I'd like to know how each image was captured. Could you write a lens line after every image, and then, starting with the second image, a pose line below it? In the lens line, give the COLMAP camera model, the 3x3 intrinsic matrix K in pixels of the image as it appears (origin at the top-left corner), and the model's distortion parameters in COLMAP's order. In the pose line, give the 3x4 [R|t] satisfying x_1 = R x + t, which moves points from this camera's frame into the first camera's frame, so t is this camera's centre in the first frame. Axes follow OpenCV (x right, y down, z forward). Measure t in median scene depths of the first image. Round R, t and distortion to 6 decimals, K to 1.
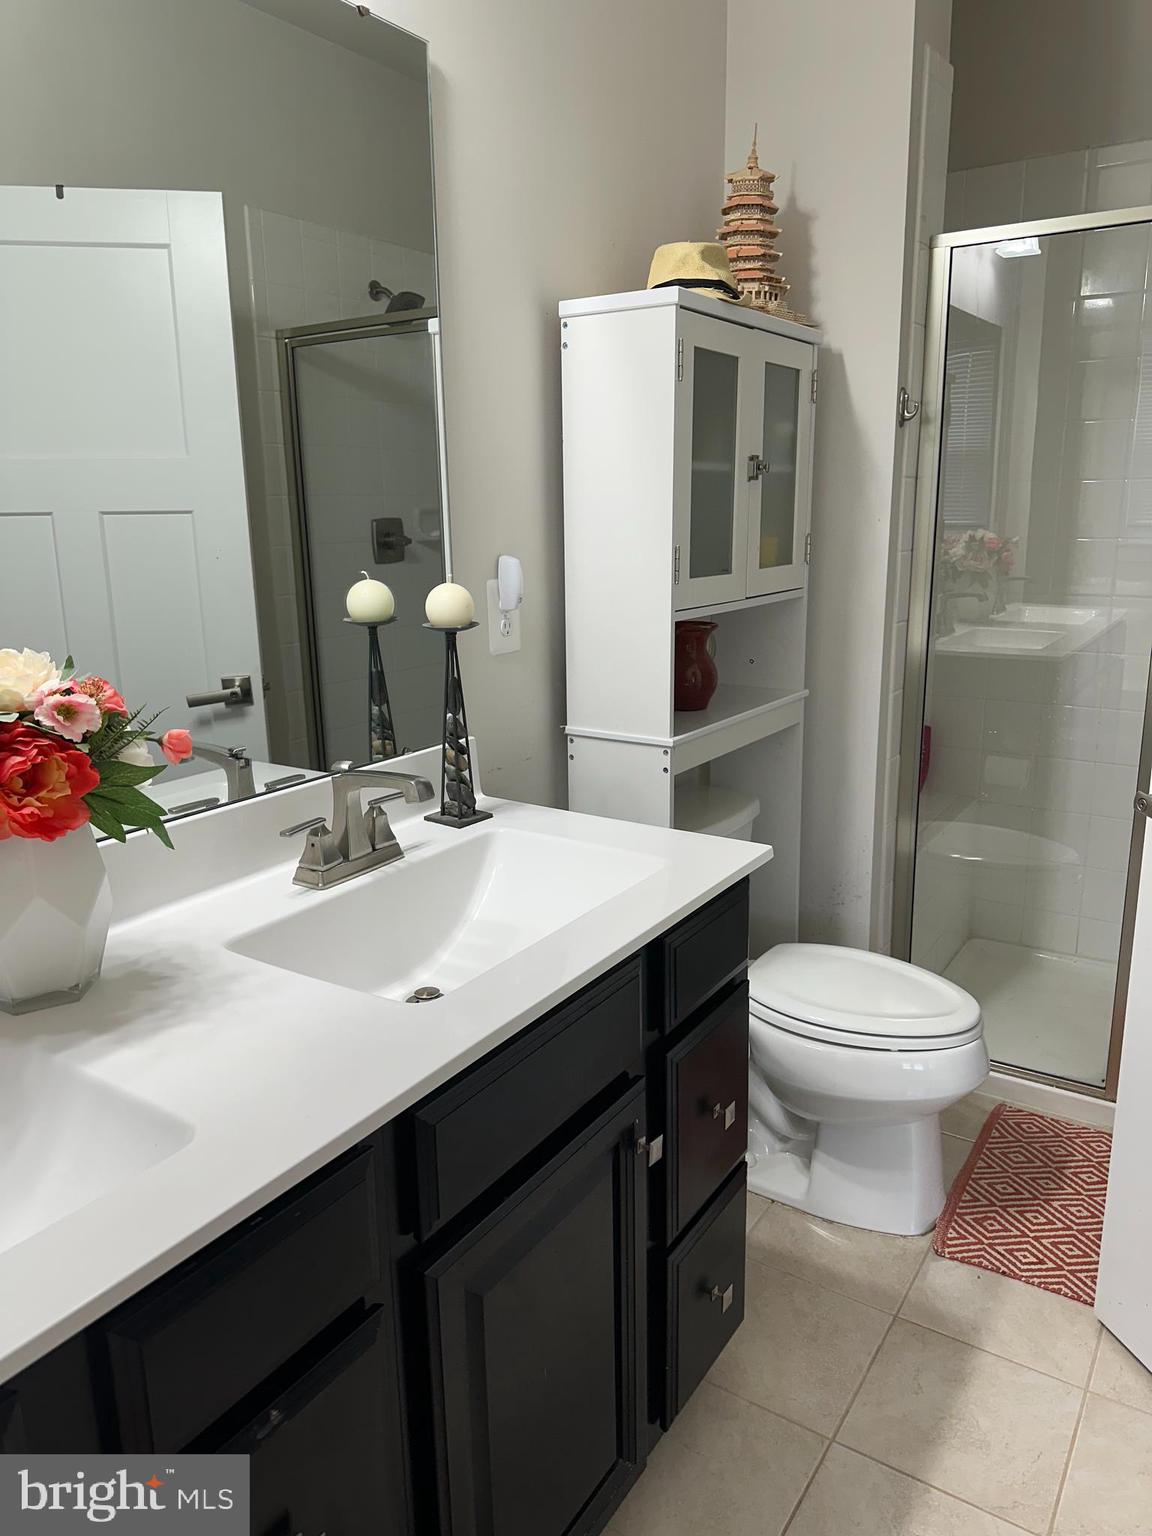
lens RADIAL K [[1100.6, 0, 576.0], [0, 1100.6, 768.0], [0, 0, 1]] dist [0.000114, -0.000354]
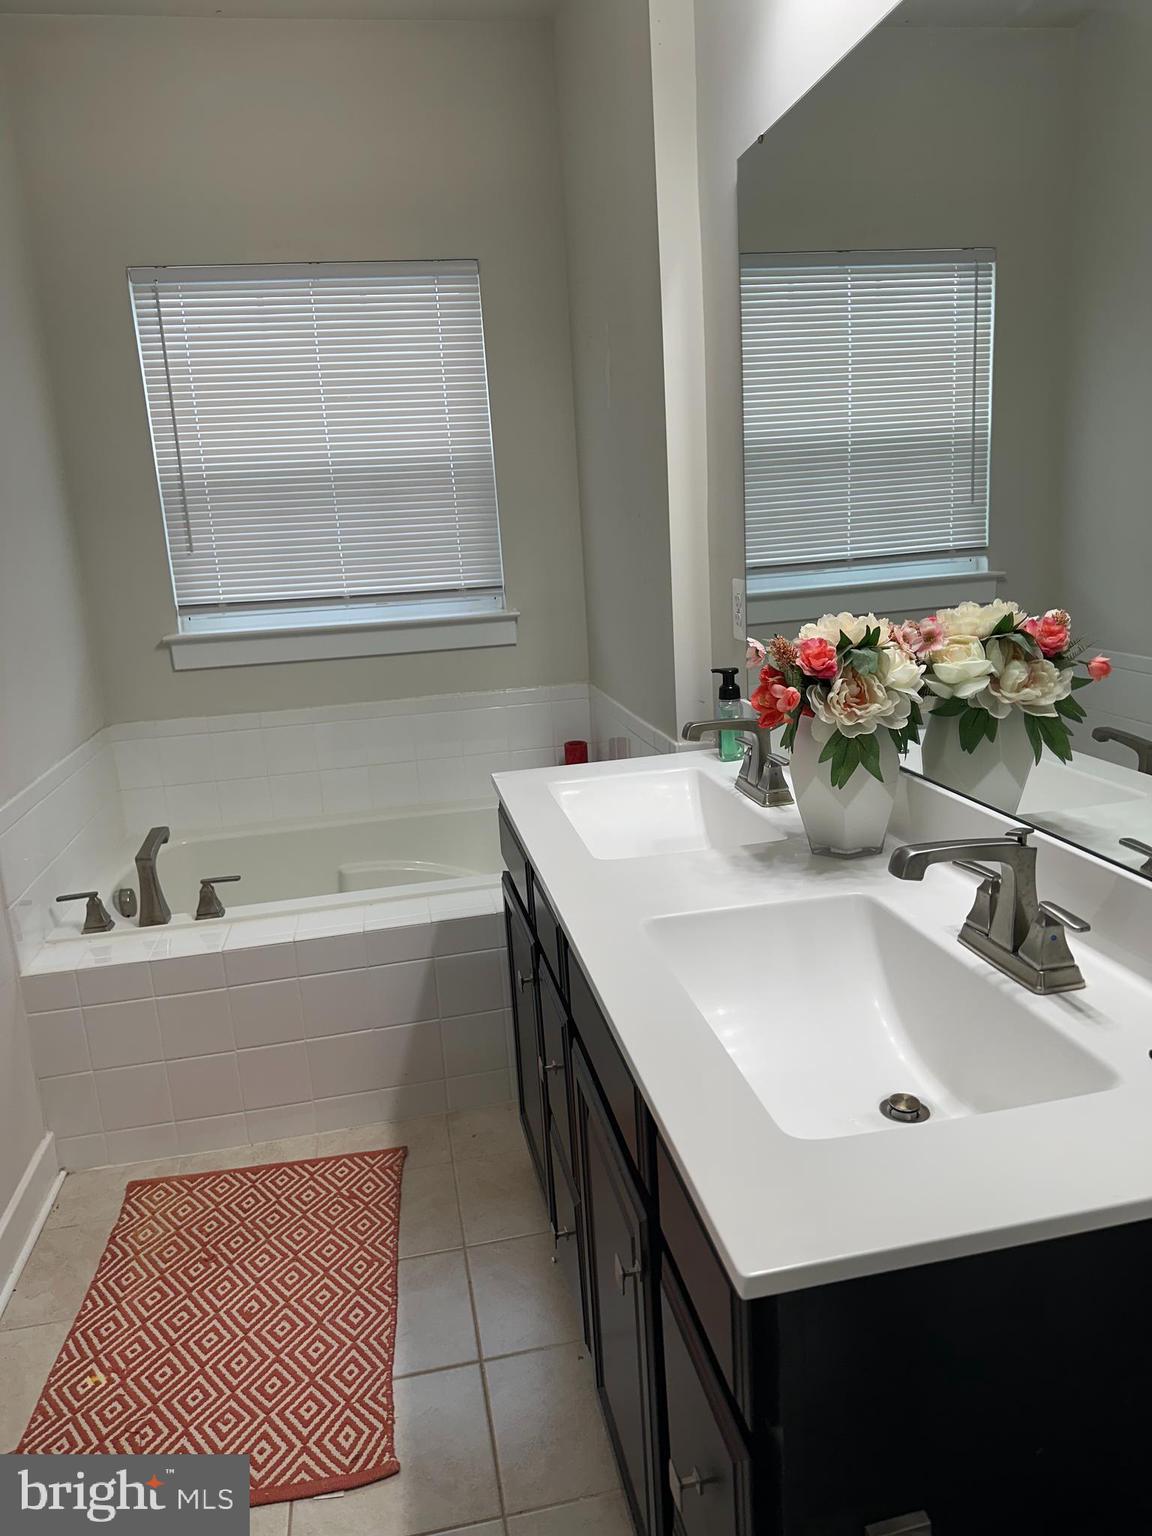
lens RADIAL K [[1100.6, 0, 576.0], [0, 1100.6, 768.0], [0, 0, 1]] dist [0.000114, -0.000354]
pose [[-0.717252, 0.208781, -0.664801, 0.436388], [-0.098944, 0.913875, 0.393754, -0.264626], [0.689754, 0.348199, -0.634821, 1.024620]]
